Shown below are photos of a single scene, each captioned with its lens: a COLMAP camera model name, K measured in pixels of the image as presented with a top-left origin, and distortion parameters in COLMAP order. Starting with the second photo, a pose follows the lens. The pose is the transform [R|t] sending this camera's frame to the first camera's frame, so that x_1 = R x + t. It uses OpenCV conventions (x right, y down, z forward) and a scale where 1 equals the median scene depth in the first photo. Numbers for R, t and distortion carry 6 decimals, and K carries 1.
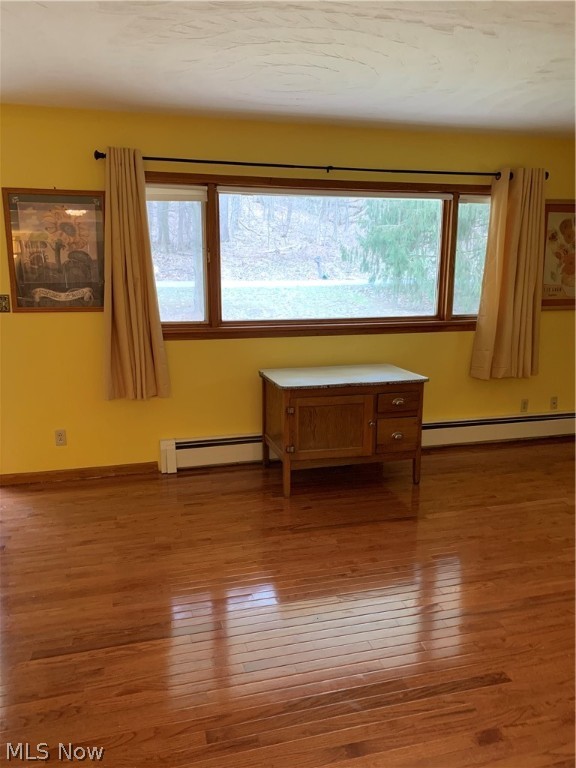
lens RADIAL K [[592.3, 0, 286.9], [0, 592.3, 372.1], [0, 0, 1]] dist [0.026728, -0.000372]
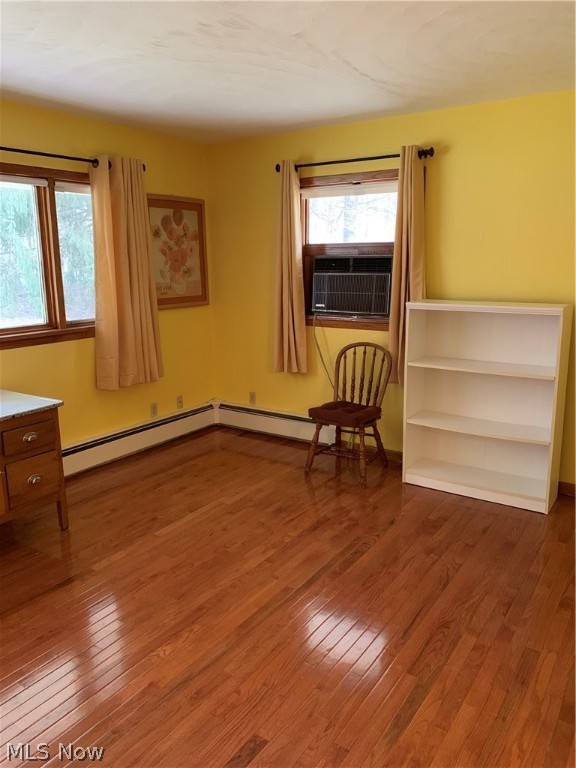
lens RADIAL K [[587.5, 0, 290.9], [0, 587.5, 381.3], [0, 0, 1]] dist [0.005917, -0.002488]
pose [[0.756137, -0.143688, 0.638444, -0.033623], [0.130432, 0.989113, 0.068133, -0.027170], [-0.641283, 0.031756, 0.766647, 0.144037]]
